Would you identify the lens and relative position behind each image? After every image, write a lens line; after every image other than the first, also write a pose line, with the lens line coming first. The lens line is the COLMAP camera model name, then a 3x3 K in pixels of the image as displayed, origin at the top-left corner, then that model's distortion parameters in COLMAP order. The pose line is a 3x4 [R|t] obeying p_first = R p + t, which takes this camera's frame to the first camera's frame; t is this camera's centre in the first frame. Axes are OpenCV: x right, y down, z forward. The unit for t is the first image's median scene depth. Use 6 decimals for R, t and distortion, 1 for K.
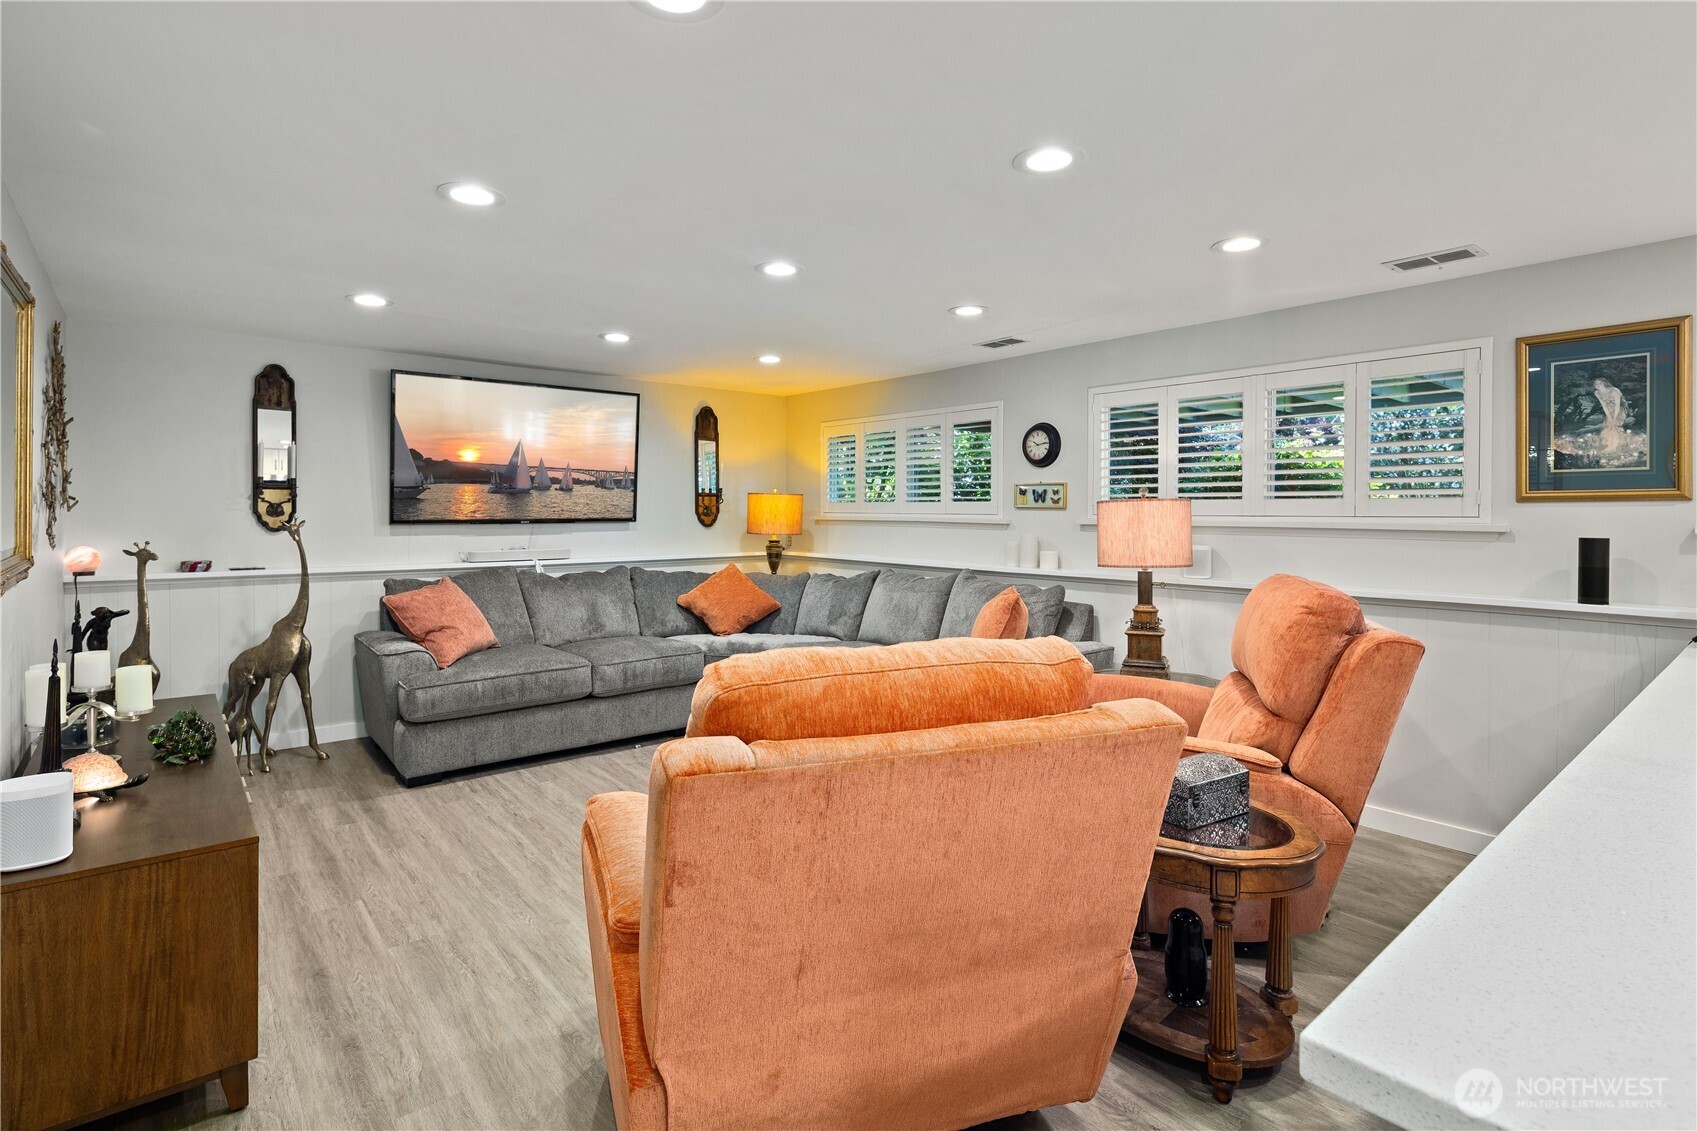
lens RADIAL K [[828.5, 0, 844.6], [0, 828.5, 520.6], [0, 0, 1]] dist [0.005896, -0.003636]
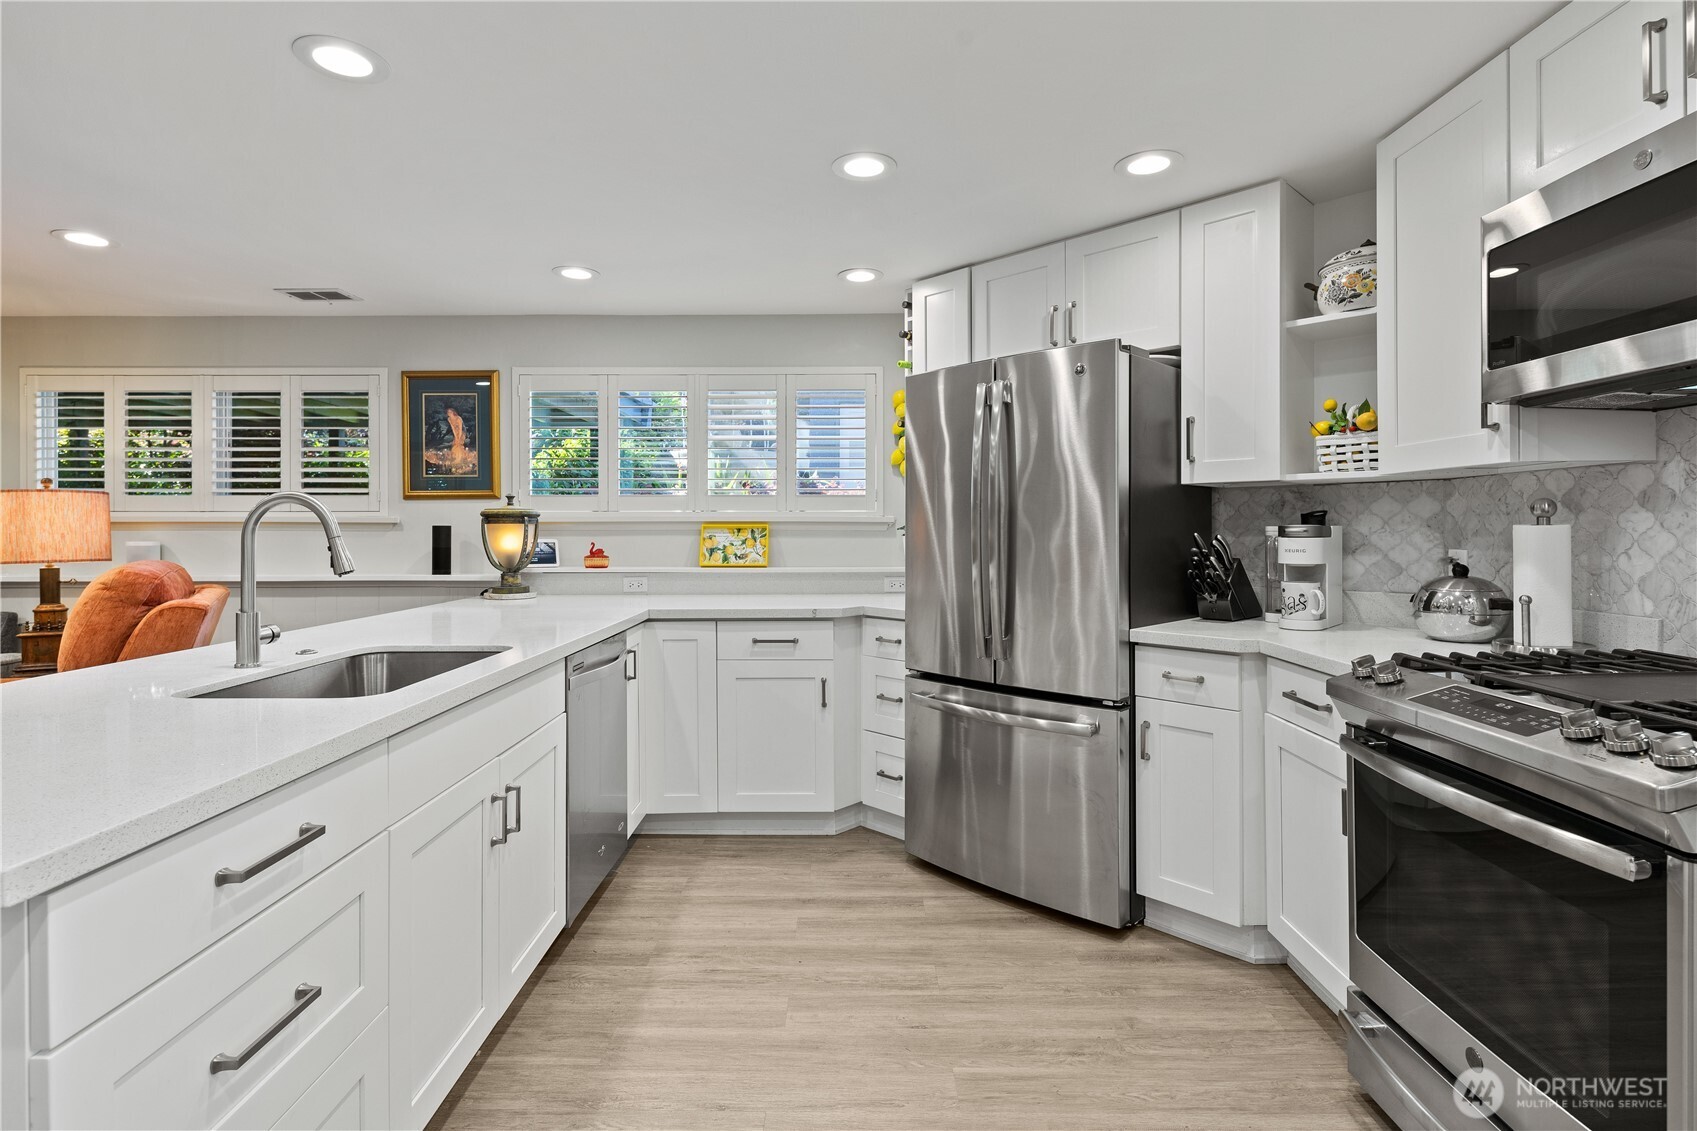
lens RADIAL K [[828.5, 0, 845.3], [0, 828.5, 531.9], [0, 0, 1]] dist [0.005896, -0.003636]
pose [[0.645328, -0.004966, 0.763889, 0.215176], [0.010744, 0.999939, -0.002576, 0.030361], [-0.763830, 0.009869, 0.645342, -0.271865]]
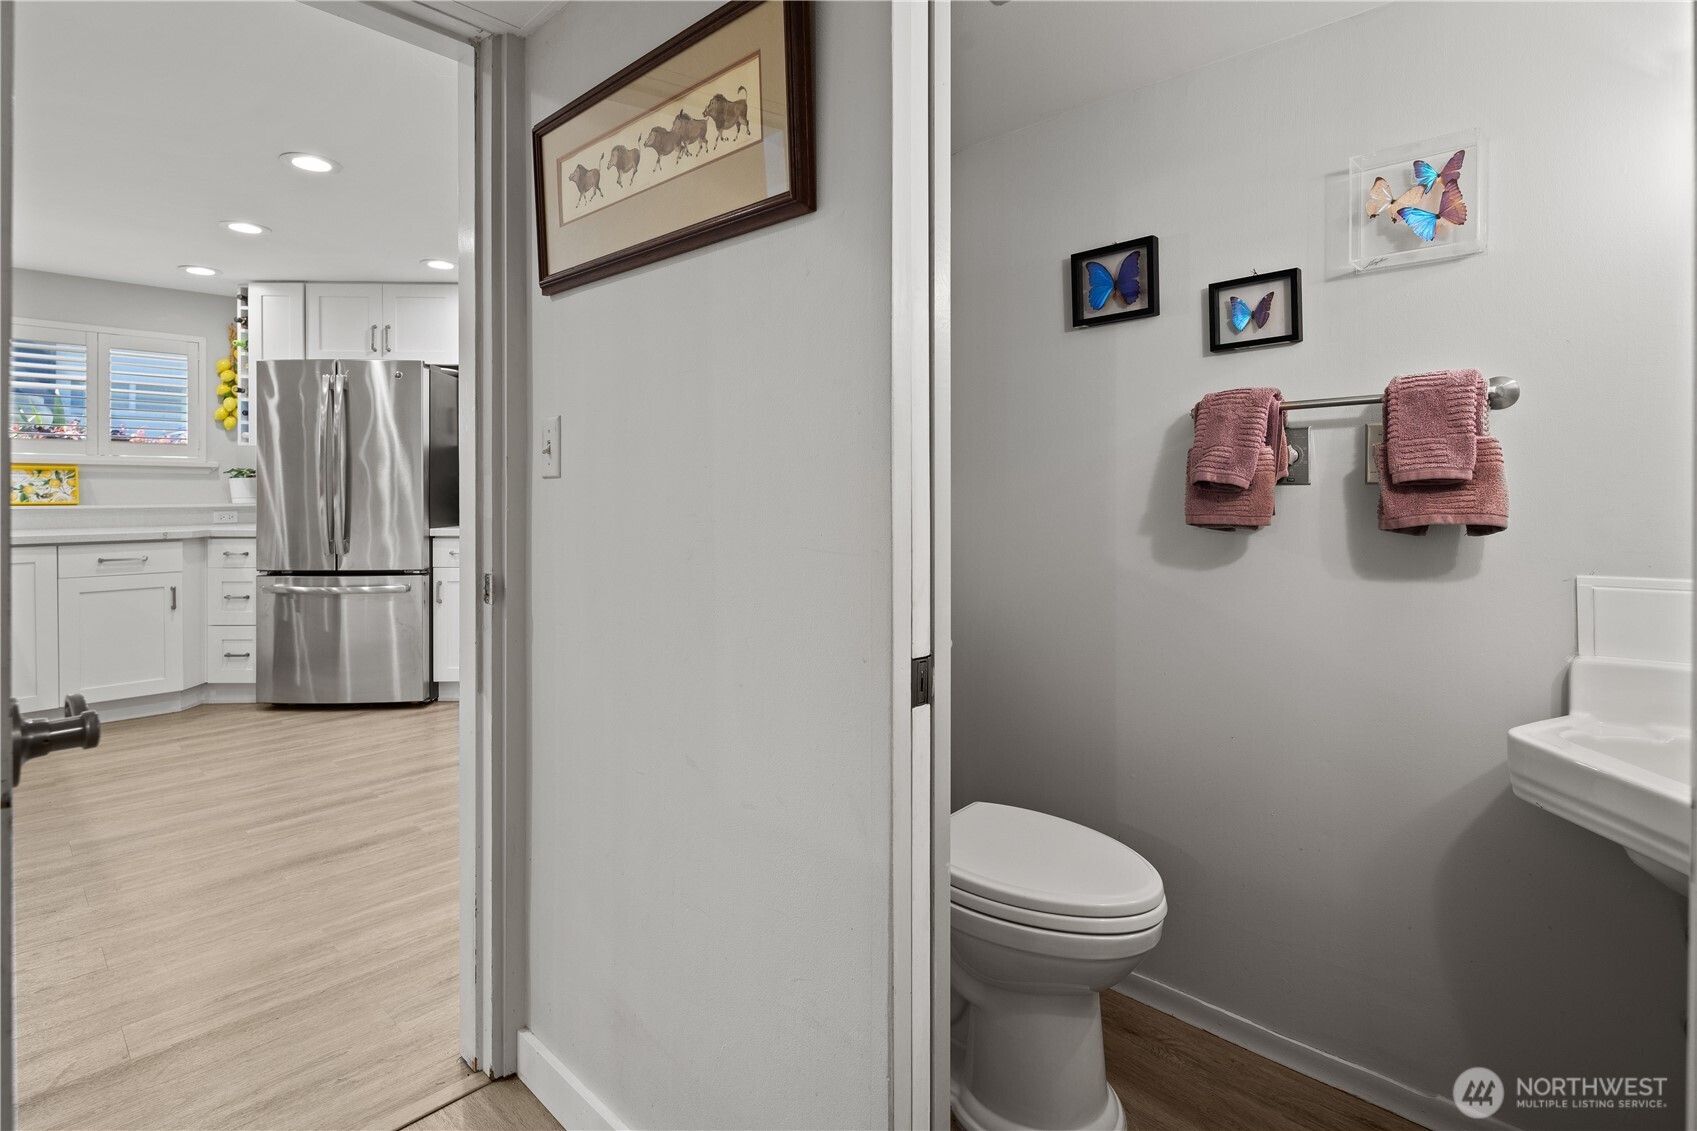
lens RADIAL K [[828.5, 0, 843.7], [0, 828.5, 492.6], [0, 0, 1]] dist [0.005896, -0.003636]
pose [[-0.114434, -0.005086, 0.993418, -0.293939], [0.009864, 0.999932, 0.006255, 0.055333], [-0.993382, 0.010515, -0.114376, -0.440843]]
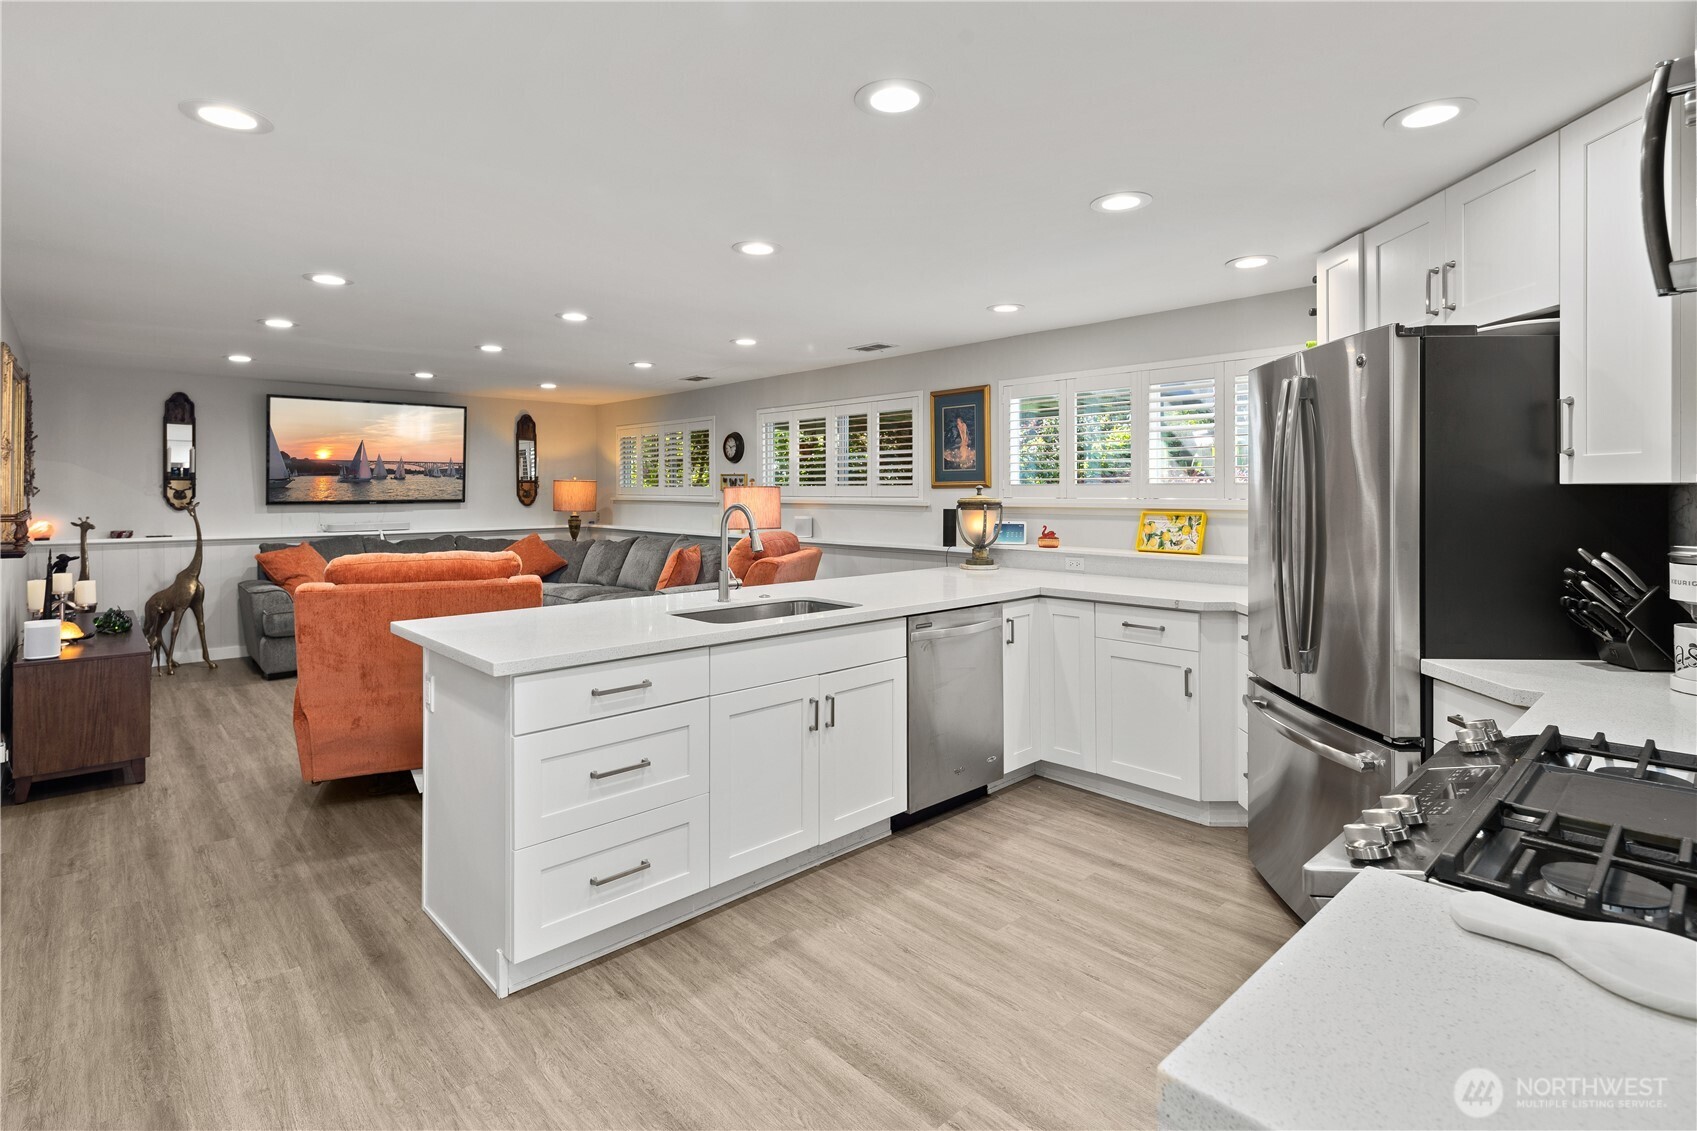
lens RADIAL K [[828.5, 0, 842.0], [0, 828.5, 492.6], [0, 0, 1]] dist [0.005896, -0.003636]
pose [[0.998728, -0.003631, 0.050291, 0.427246], [0.004110, 0.999947, -0.009408, 0.001323], [-0.050254, 0.009603, 0.998690, -0.543077]]
